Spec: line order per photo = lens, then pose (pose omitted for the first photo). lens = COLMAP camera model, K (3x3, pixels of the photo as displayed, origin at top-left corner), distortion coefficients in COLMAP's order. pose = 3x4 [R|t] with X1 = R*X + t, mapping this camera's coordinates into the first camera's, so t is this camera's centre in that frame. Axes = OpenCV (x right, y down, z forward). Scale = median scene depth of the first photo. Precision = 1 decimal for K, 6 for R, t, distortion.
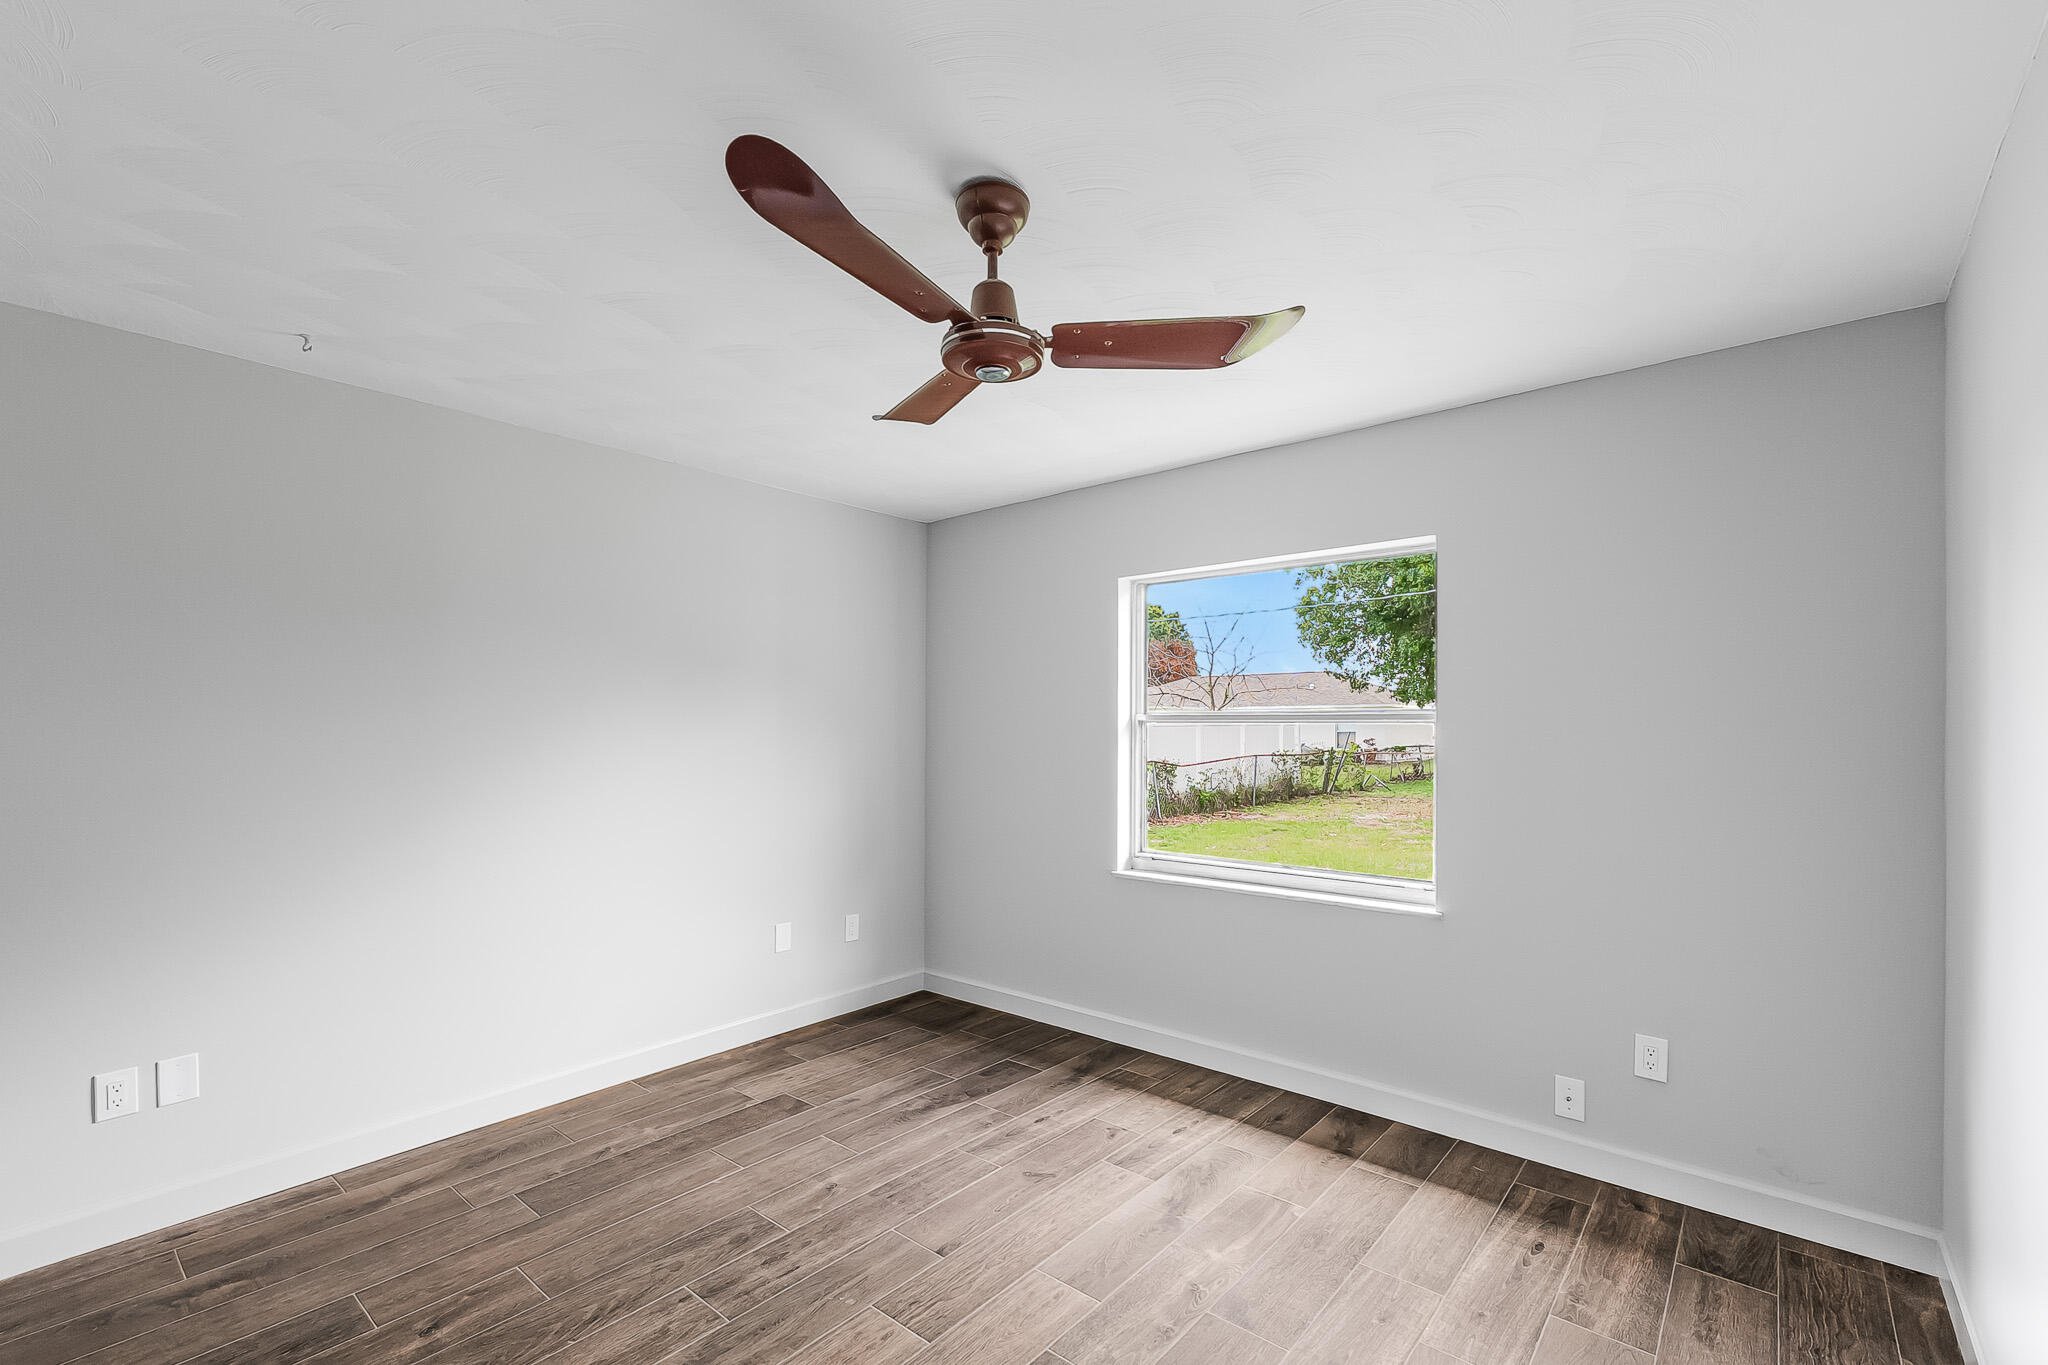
lens RADIAL K [[866.3, 0, 1035.8], [0, 866.3, 713.5], [0, 0, 1]] dist [0.007127, 0.000095]
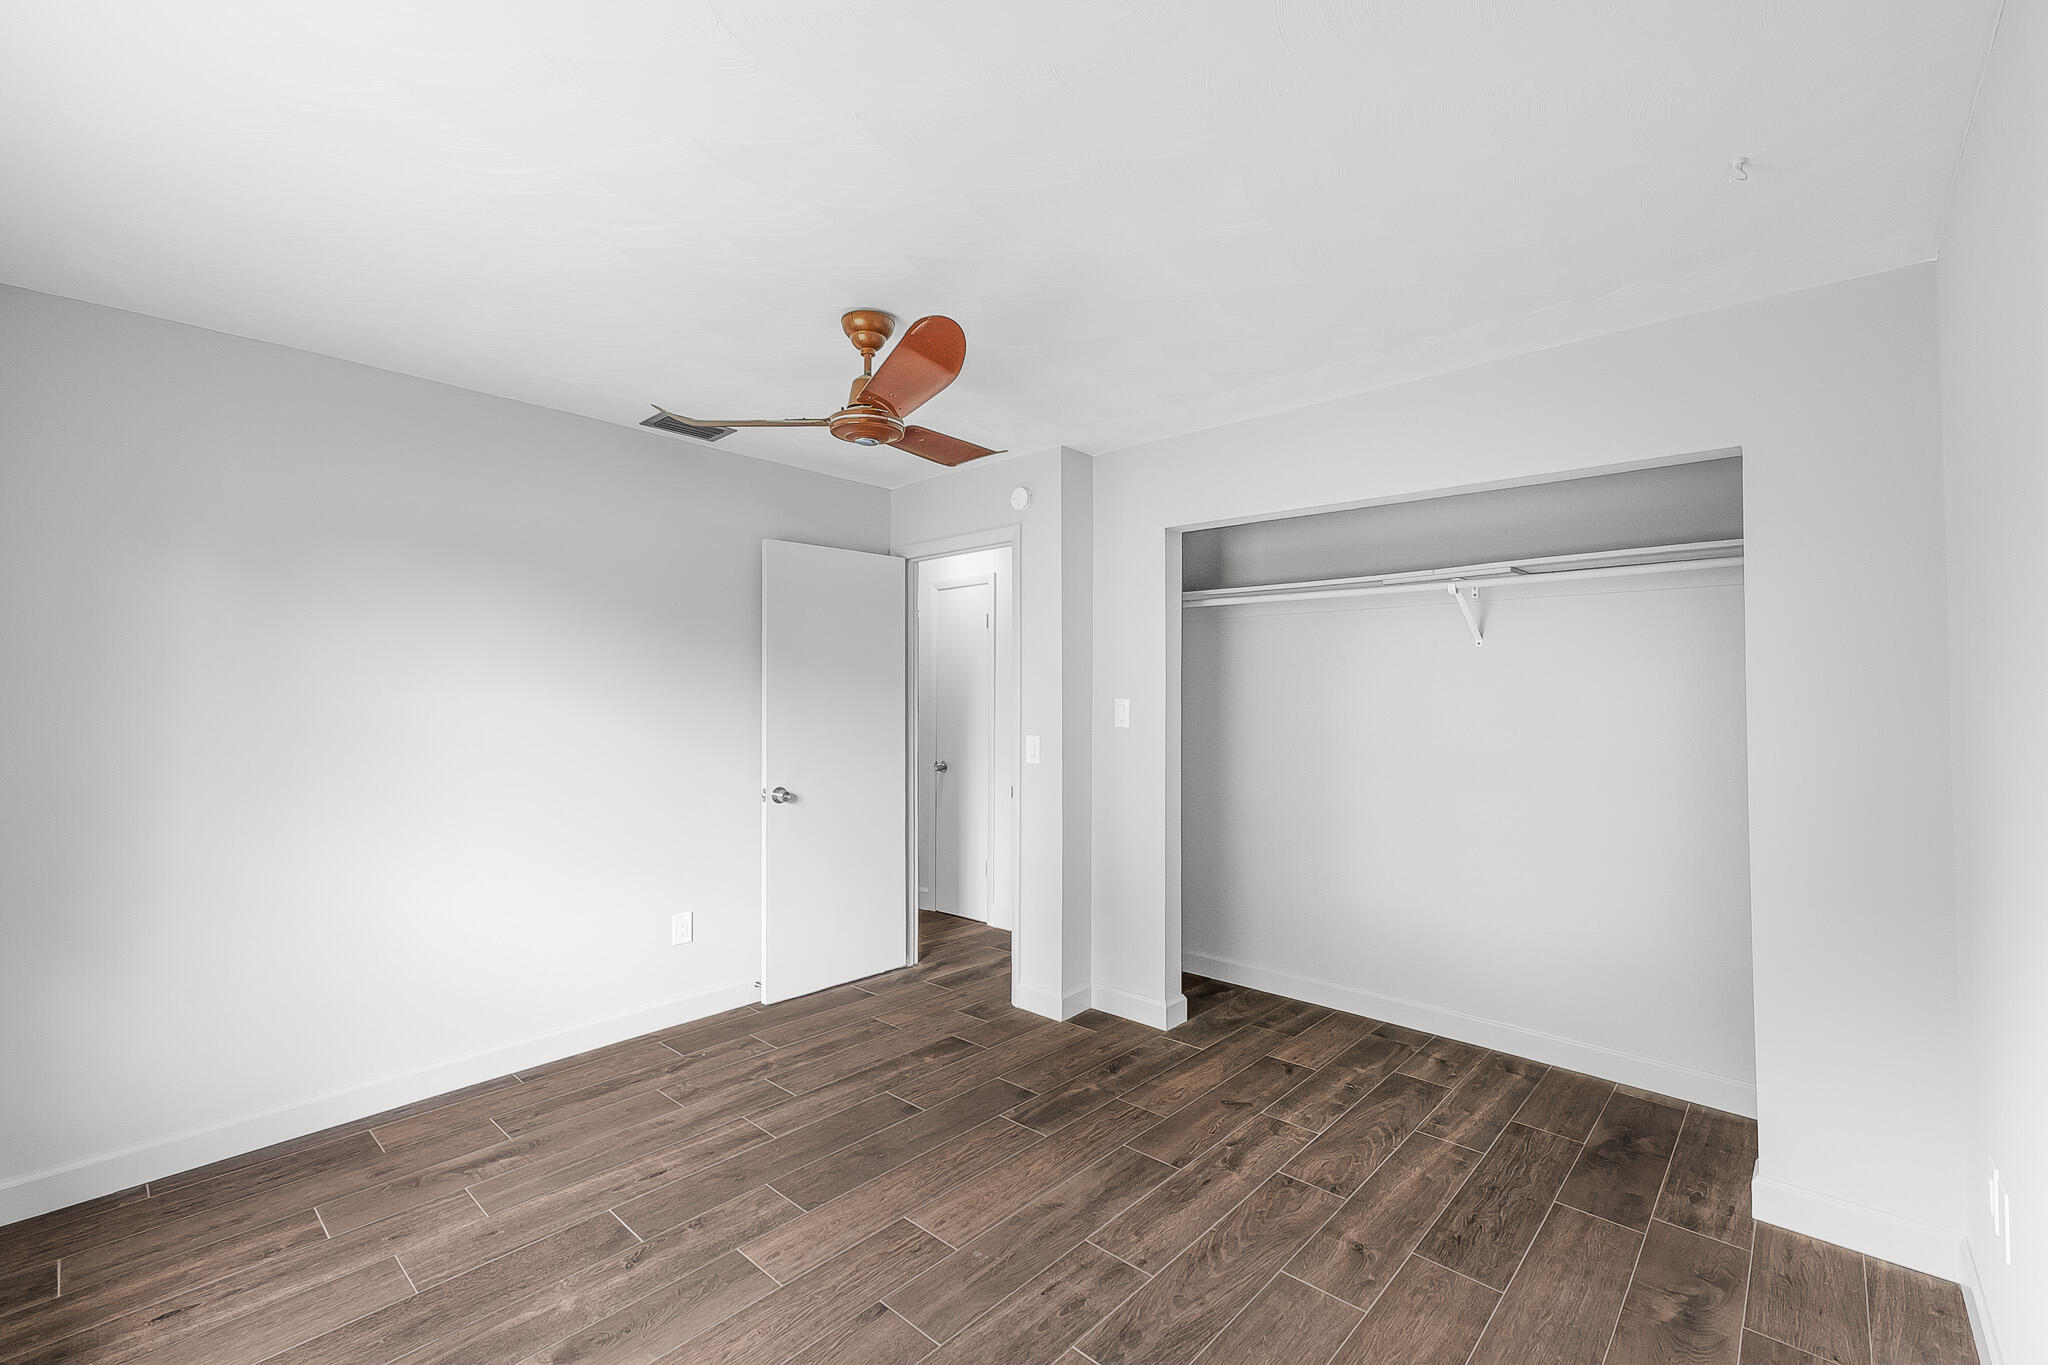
lens RADIAL K [[866.3, 0, 1035.8], [0, 866.3, 713.5], [0, 0, 1]] dist [0.007127, 0.000095]
pose [[-0.999594, -0.000344, 0.028487, -0.300133], [-0.000414, 0.999997, -0.002475, 0.038753], [-0.028486, -0.002486, -0.999591, 1.953658]]
